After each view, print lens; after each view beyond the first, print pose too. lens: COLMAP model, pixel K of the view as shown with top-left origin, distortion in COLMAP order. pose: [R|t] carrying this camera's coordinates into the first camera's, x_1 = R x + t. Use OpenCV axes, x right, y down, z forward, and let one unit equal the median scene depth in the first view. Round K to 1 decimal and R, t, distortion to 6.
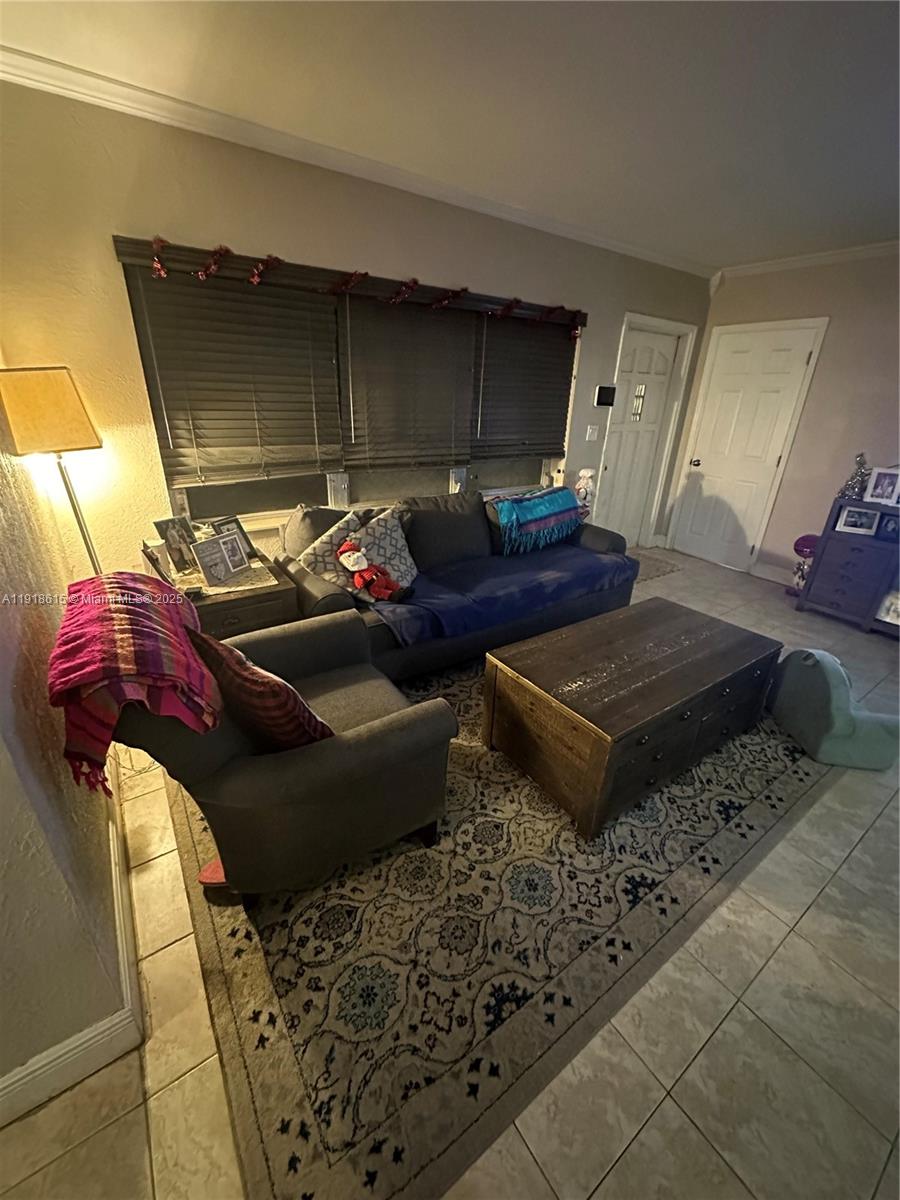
lens RADIAL K [[479.5, 0, 447.0], [0, 479.5, 595.1], [0, 0, 1]] dist [0.000178, -0.000343]
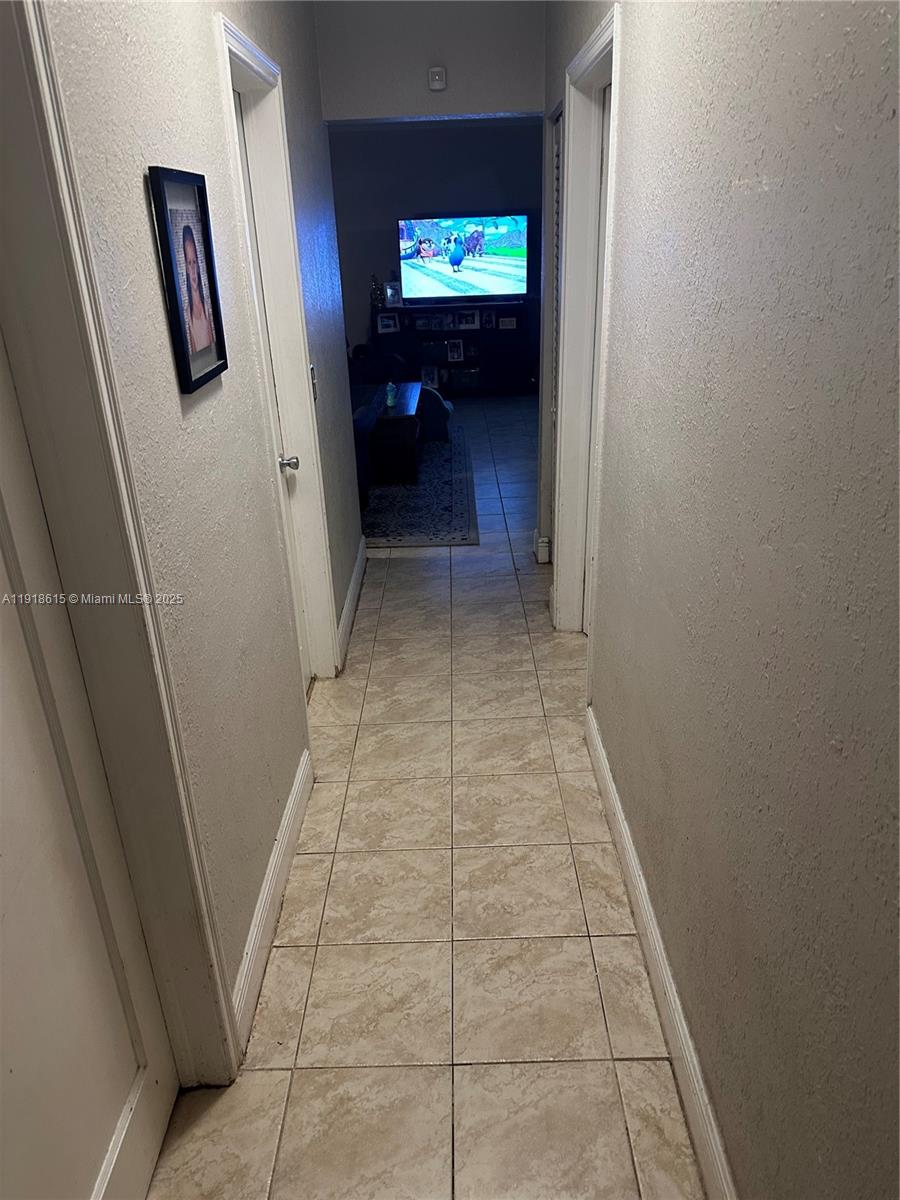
lens RADIAL K [[847.9, 0, 449.8], [0, 847.9, 605.6], [0, 0, 1]] dist [0.064796, -0.066519]
pose [[0.564980, -0.389577, 0.727342, -1.725459], [0.380225, 0.905267, 0.189528, 0.276720], [-0.732275, 0.169474, 0.659585, -0.937969]]
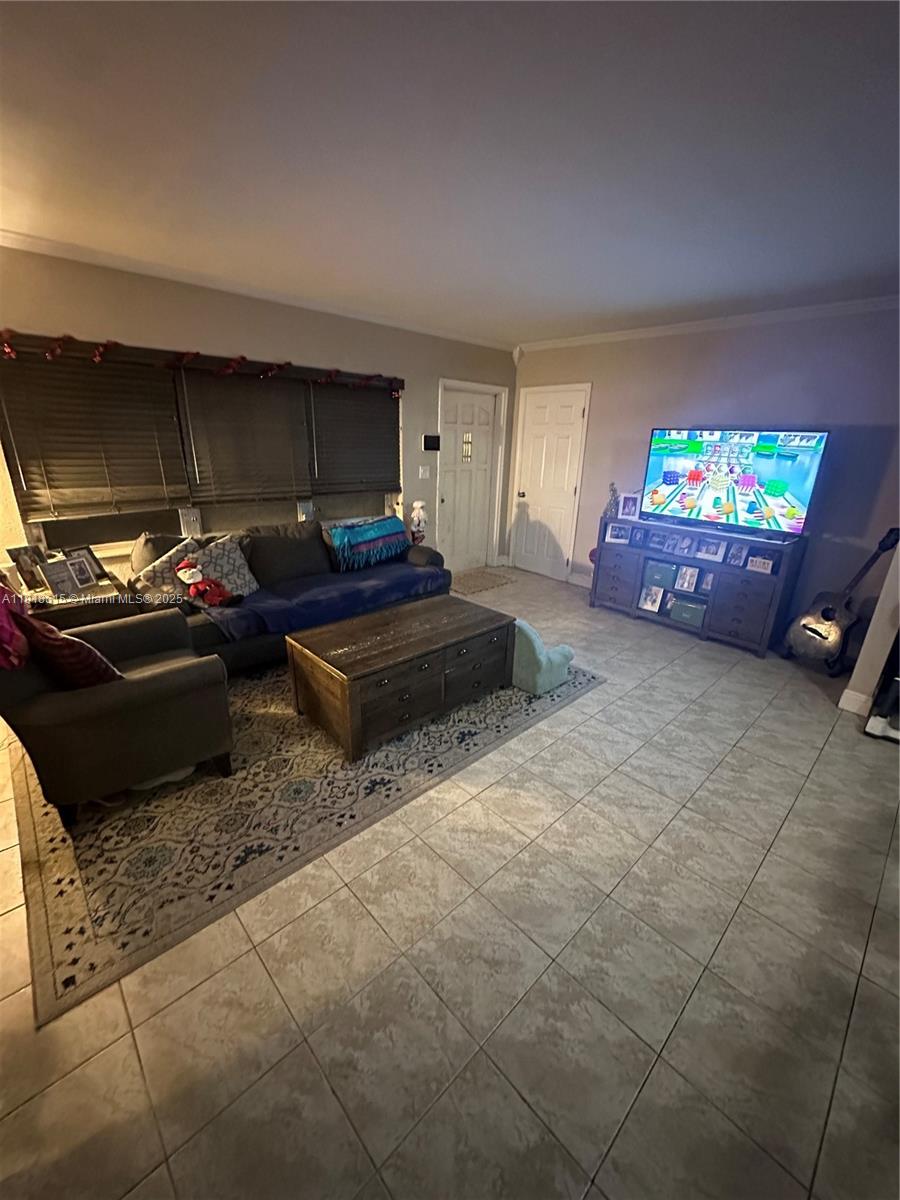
lens RADIAL K [[479.5, 0, 446.8], [0, 479.5, 596.5], [0, 0, 1]] dist [0.000178, -0.000343]
pose [[0.989485, -0.053556, 0.134352, 0.307758], [0.064210, 0.995018, -0.076260, 0.125504], [-0.129599, 0.084085, 0.987995, -0.318406]]
